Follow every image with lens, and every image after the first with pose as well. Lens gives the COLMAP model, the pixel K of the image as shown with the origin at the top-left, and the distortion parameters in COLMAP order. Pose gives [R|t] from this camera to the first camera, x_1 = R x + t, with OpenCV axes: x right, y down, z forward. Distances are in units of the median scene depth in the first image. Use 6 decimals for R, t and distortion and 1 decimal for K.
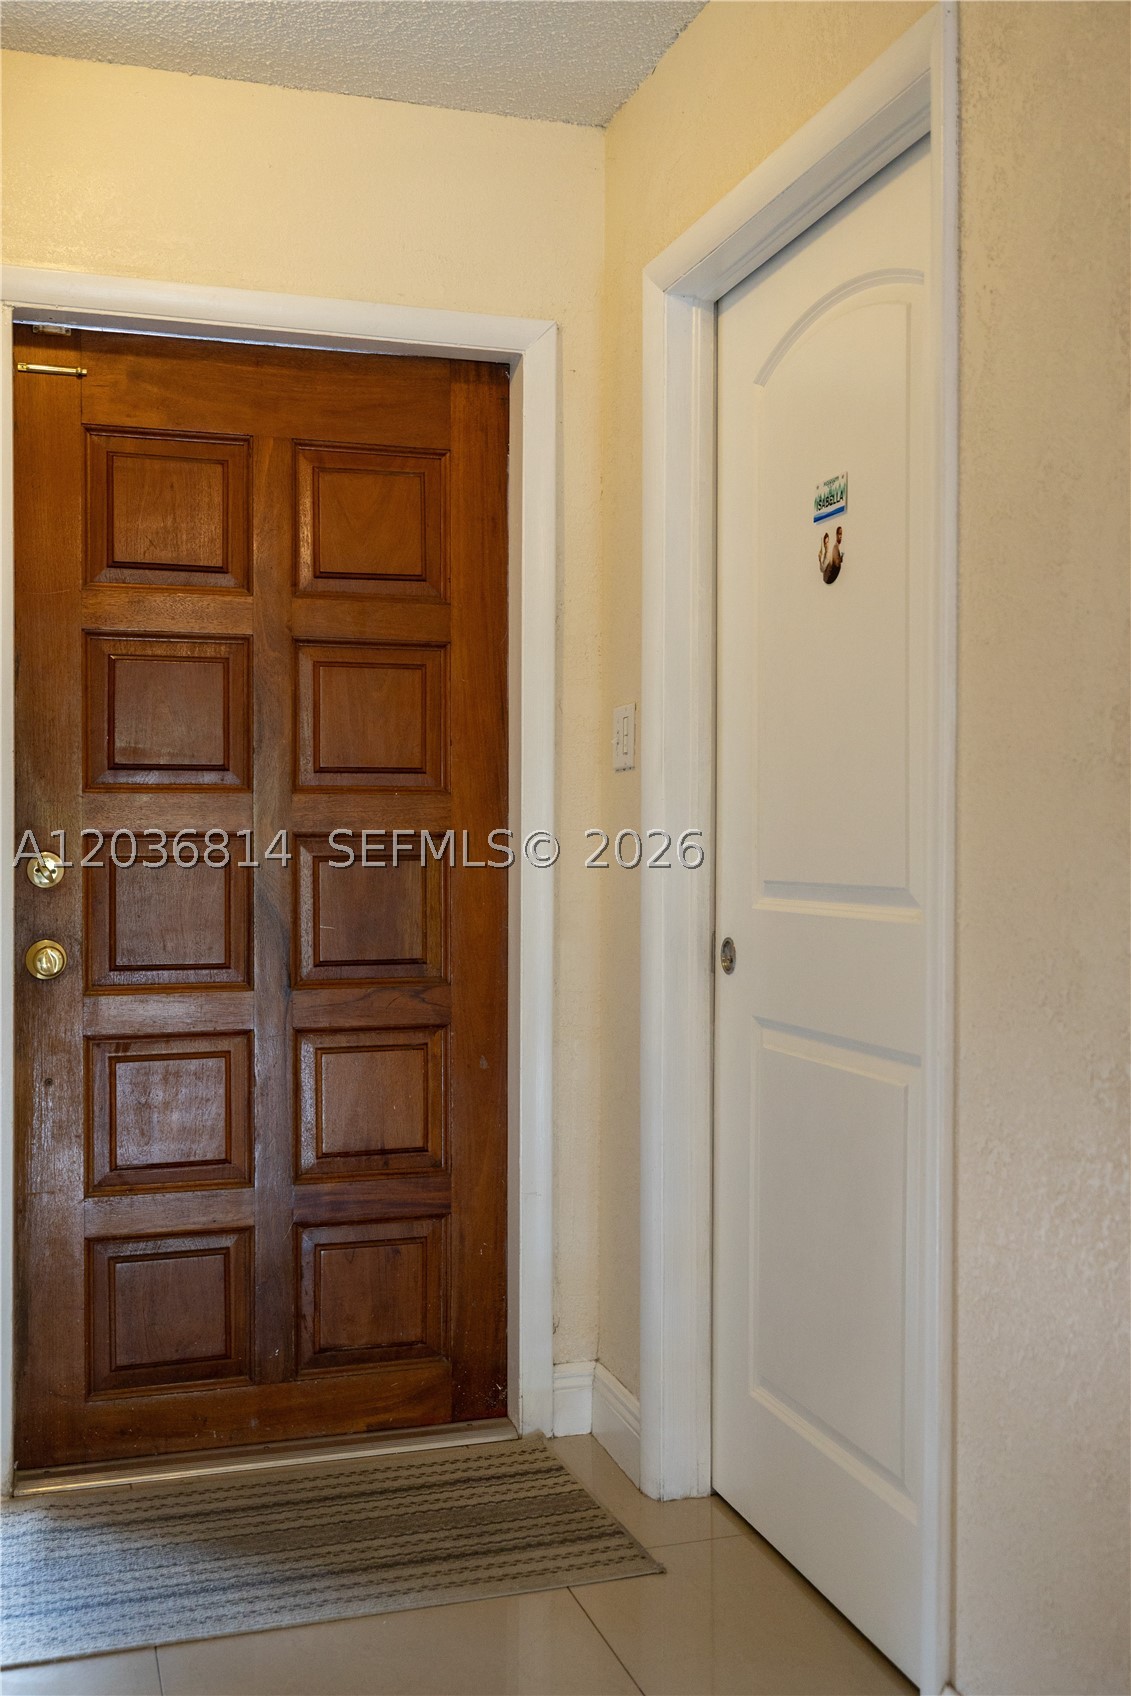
lens RADIAL K [[1643.9, 0, 559.0], [0, 1643.9, 854.1], [0, 0, 1]] dist [-0.046514, 0.000000]
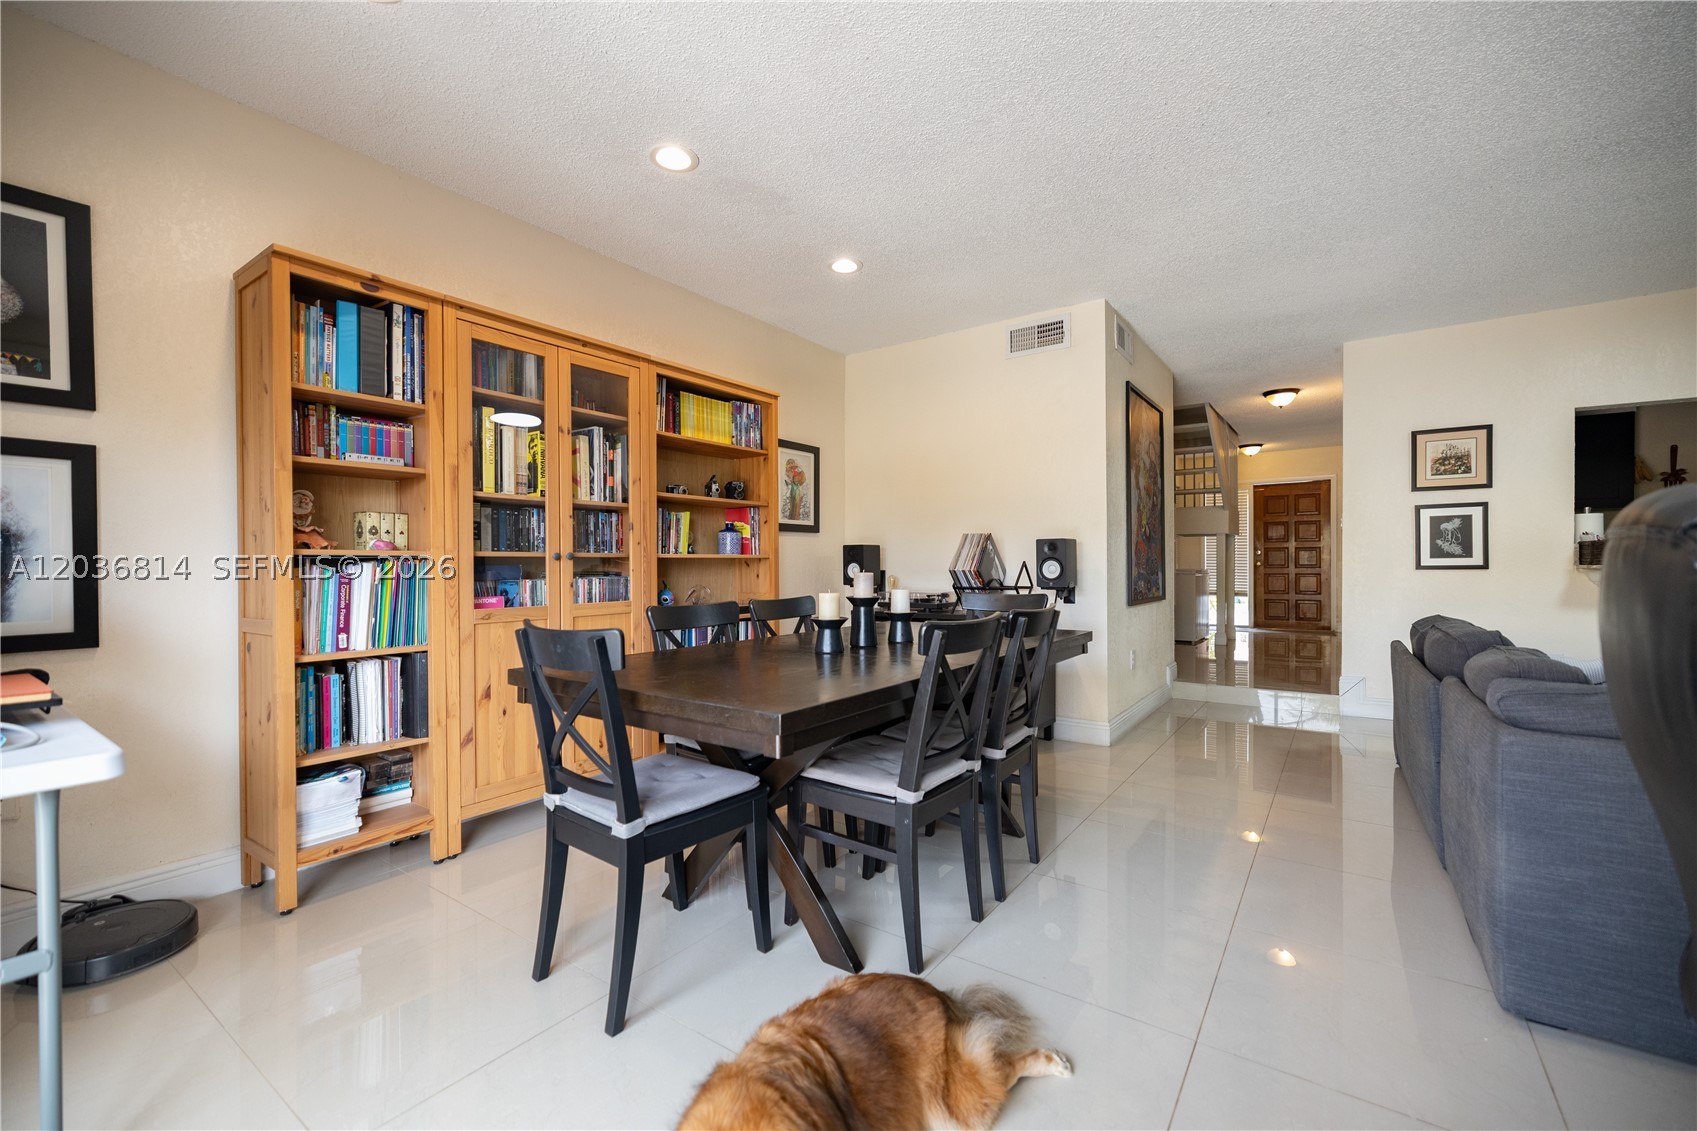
lens RADIAL K [[721.8, 0, 844.4], [0, 721.8, 572.3], [0, 0, 1]] dist [0.003013, 0.000723]
pose [[0.598455, 0.001154, -0.801156, 1.297200], [-0.001577, 0.999999, 0.000262, 0.107335], [0.801155, 0.001107, 0.598456, -2.721448]]
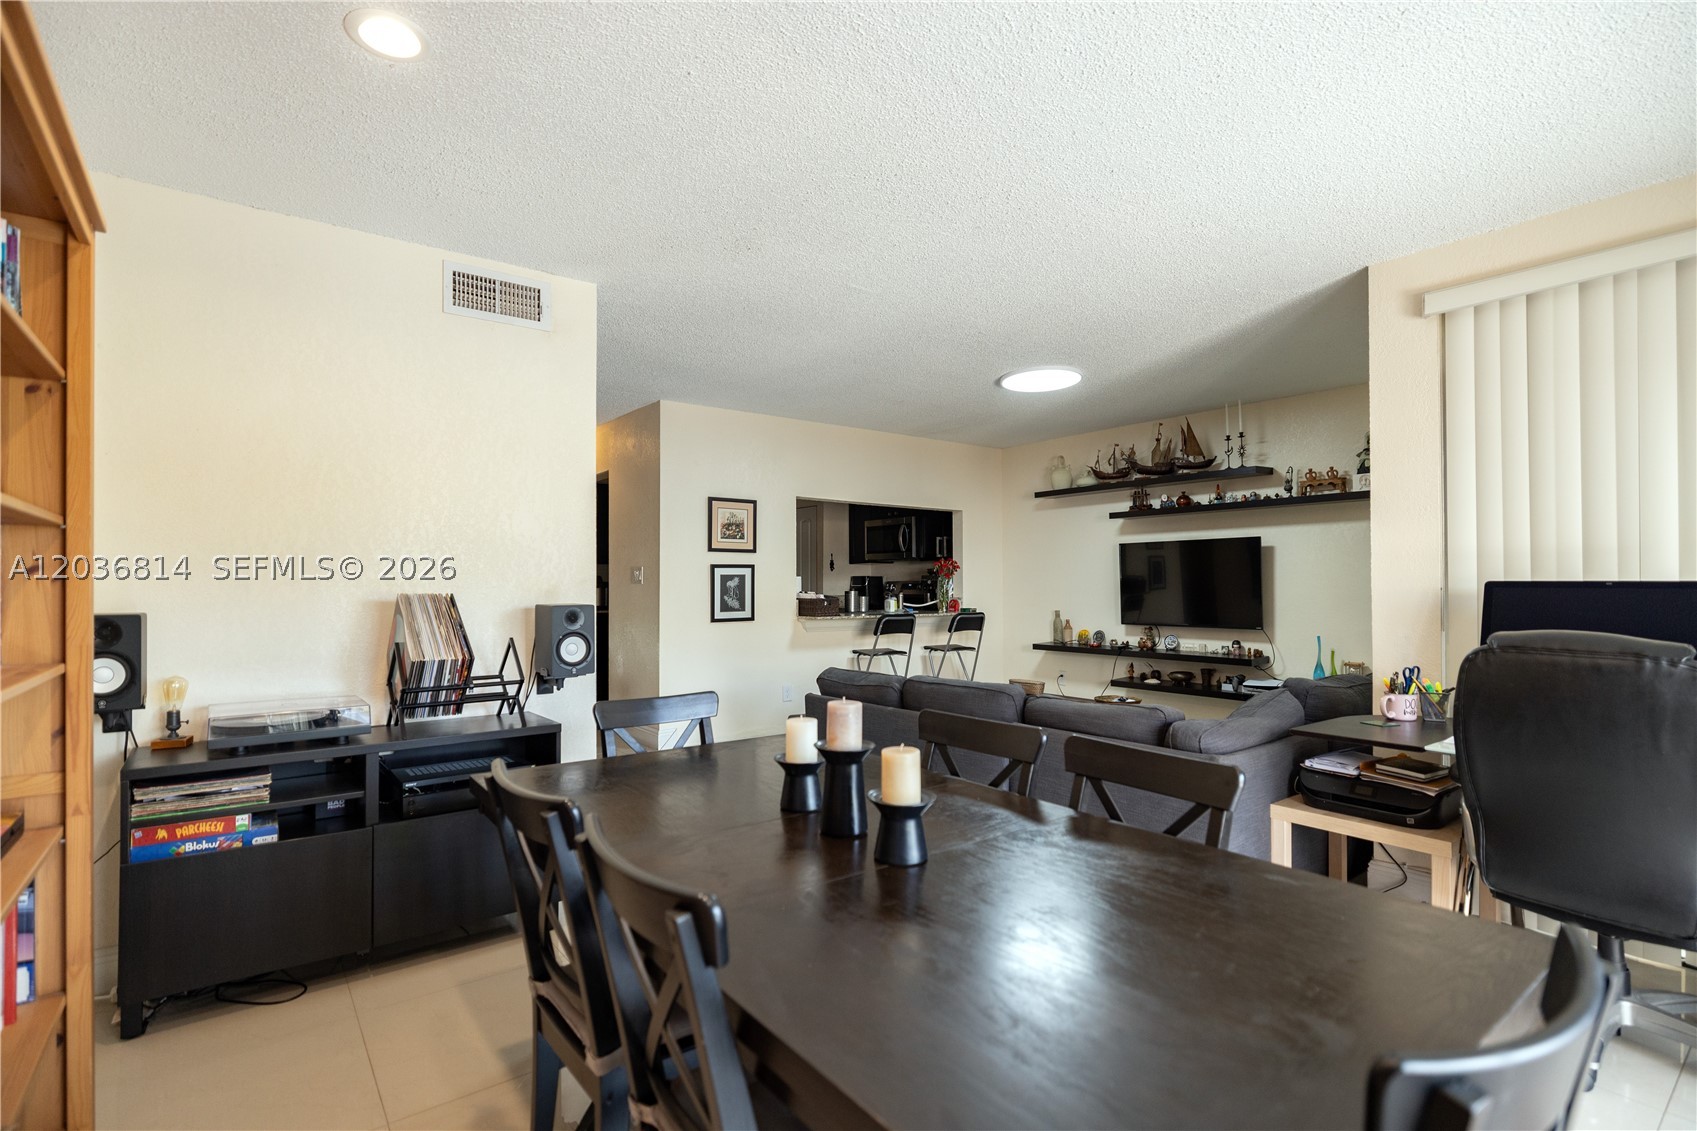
lens RADIAL K [[792.6, 0, 853.7], [0, 792.6, 577.9], [0, 0, 1]] dist [-0.005008, -0.000217]
pose [[0.937620, -0.004425, 0.347634, 0.379459], [0.011810, 0.999747, -0.019128, 0.027898], [-0.347462, 0.022040, 0.937435, -2.677199]]
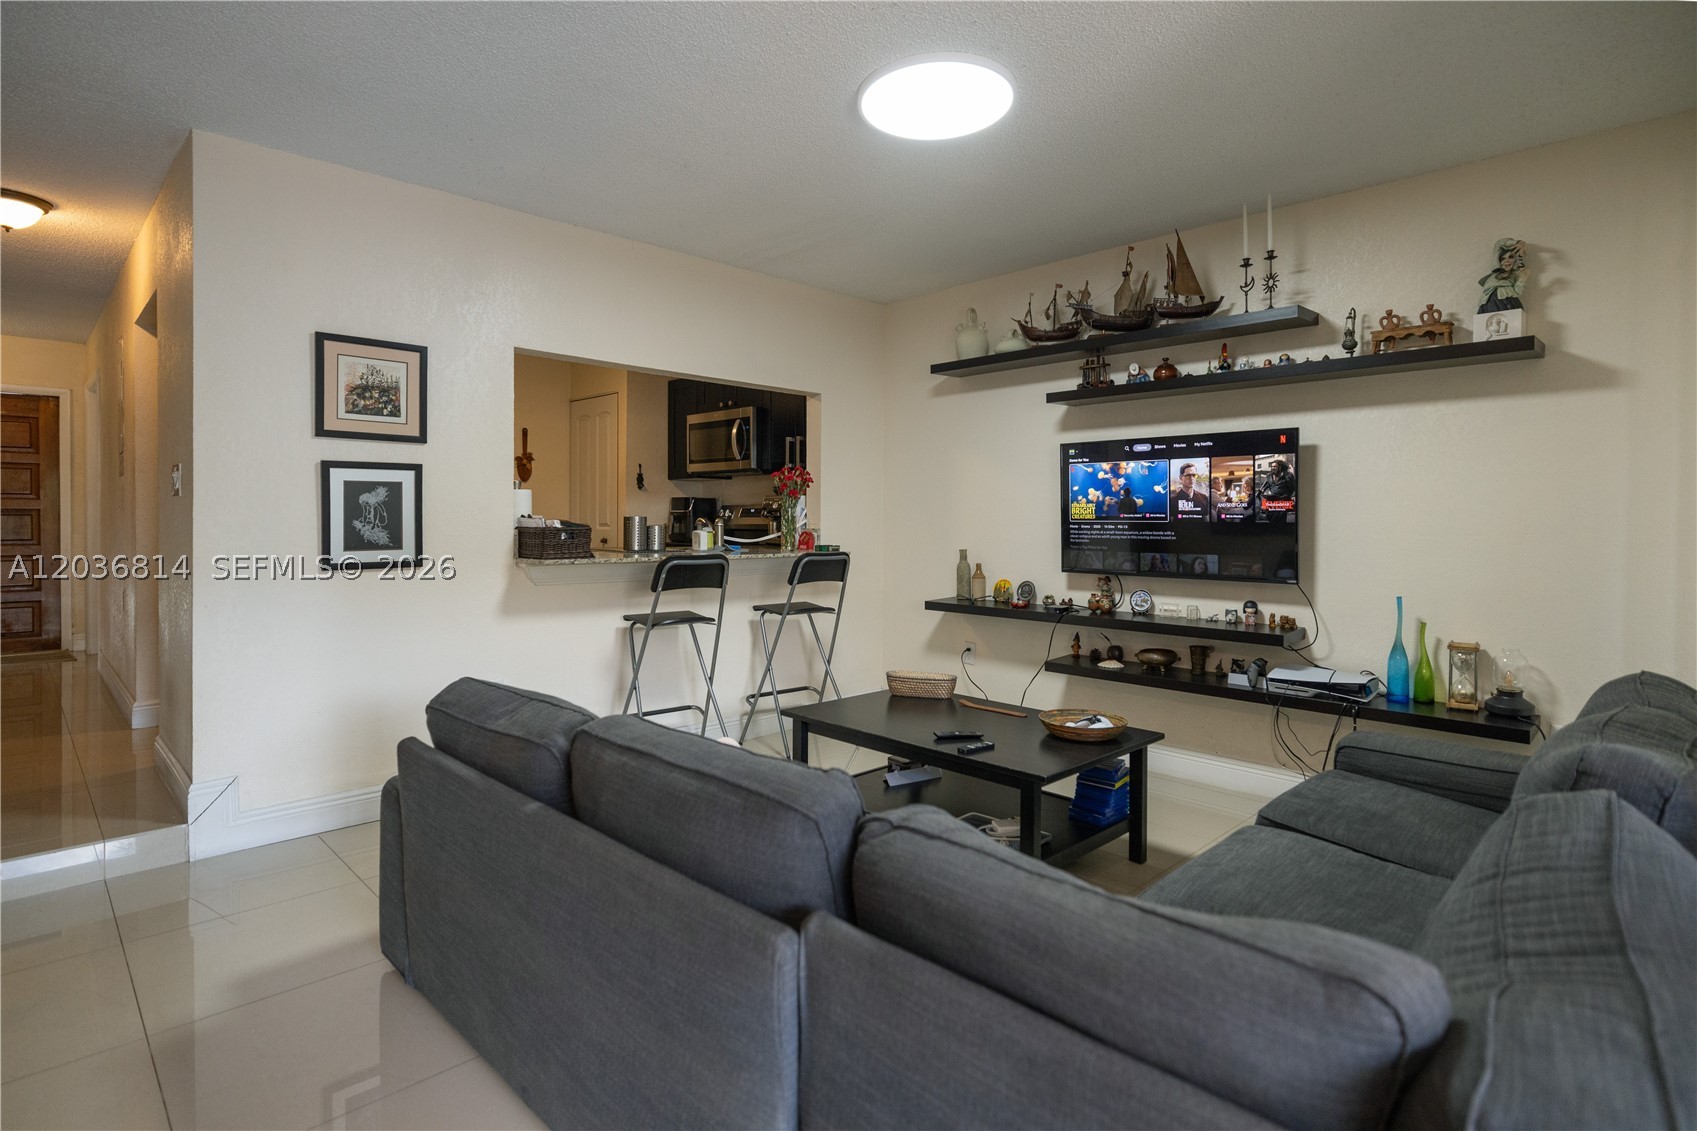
lens RADIAL K [[845.8, 0, 850.8], [0, 845.8, 529.3], [0, 0, 1]] dist [-0.006046, 0.000086]
pose [[0.891301, -0.005711, 0.453377, 0.862680], [0.004396, 0.999983, 0.003955, 0.041534], [-0.453392, -0.001532, 0.891310, -1.990381]]
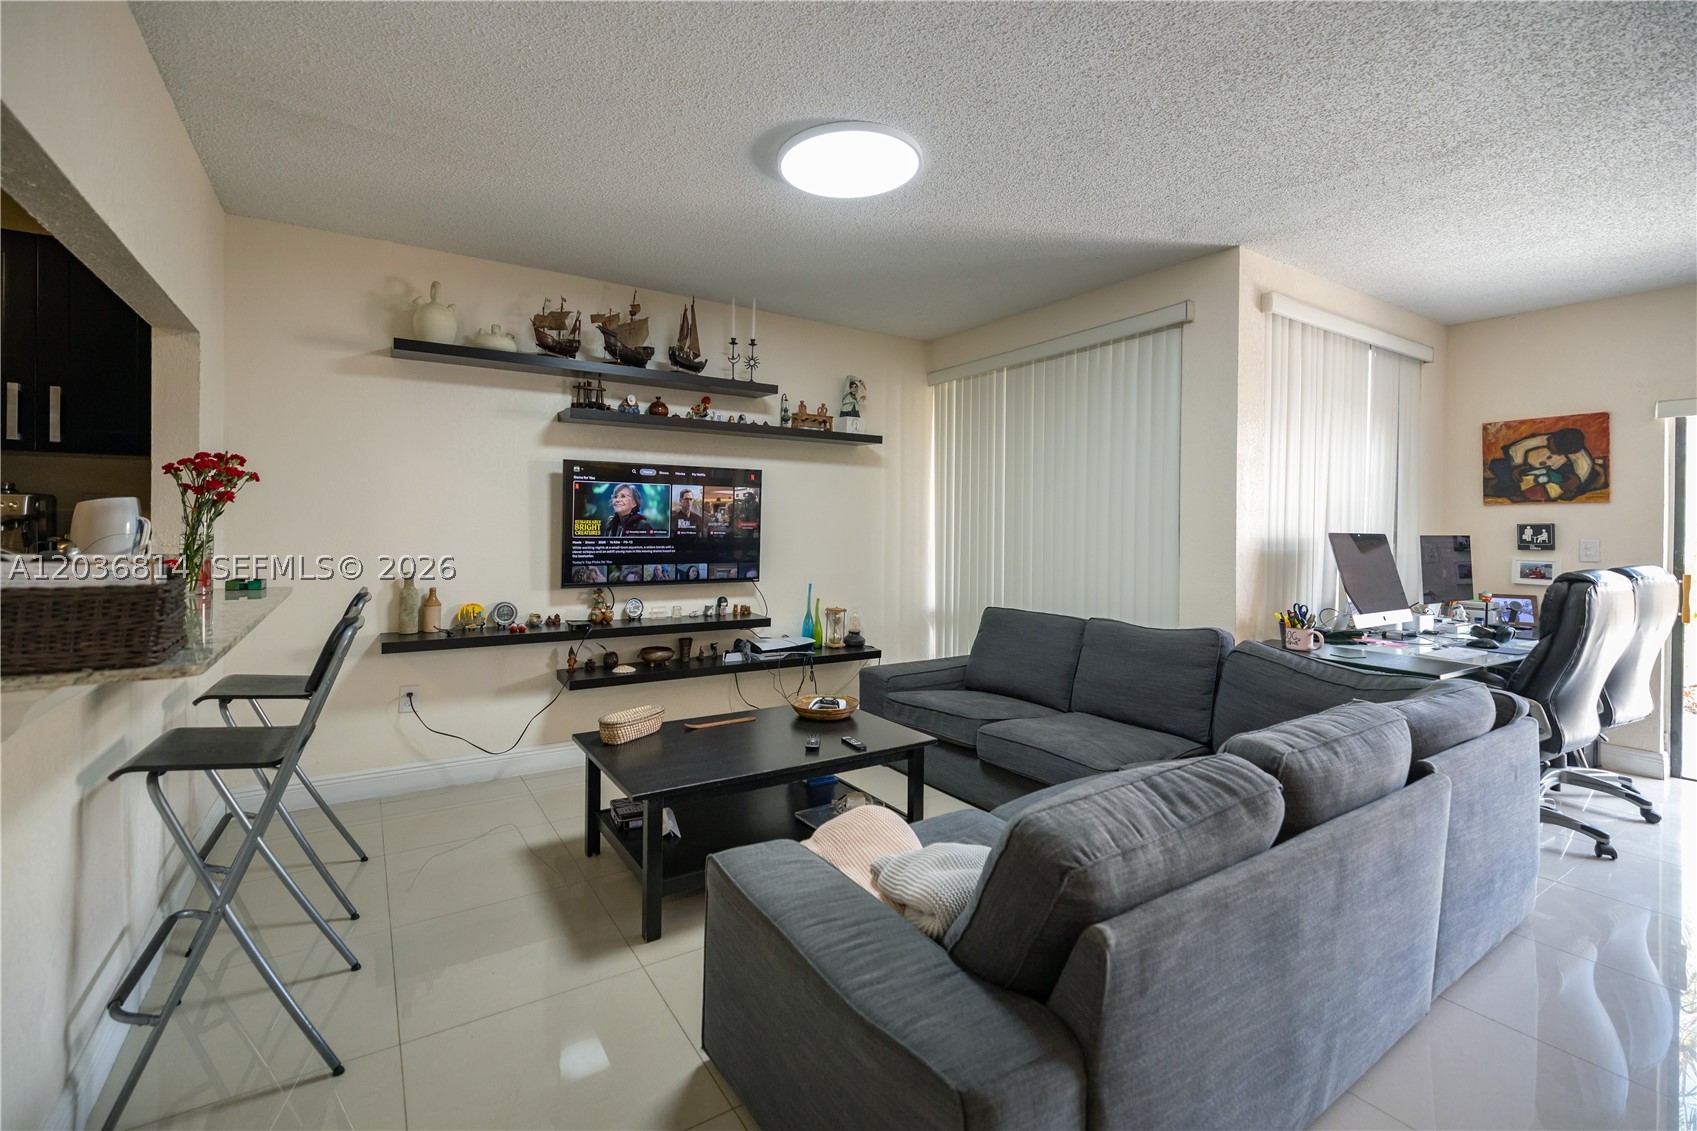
lens RADIAL K [[721.8, 0, 842.7], [0, 721.8, 529.6], [0, 0, 1]] dist [0.003013, 0.000723]
pose [[-0.255023, -0.016506, 0.966794, 0.517795], [-0.003721, 0.999864, 0.016089, -0.002209], [-0.966928, 0.000505, -0.255050, -0.952106]]
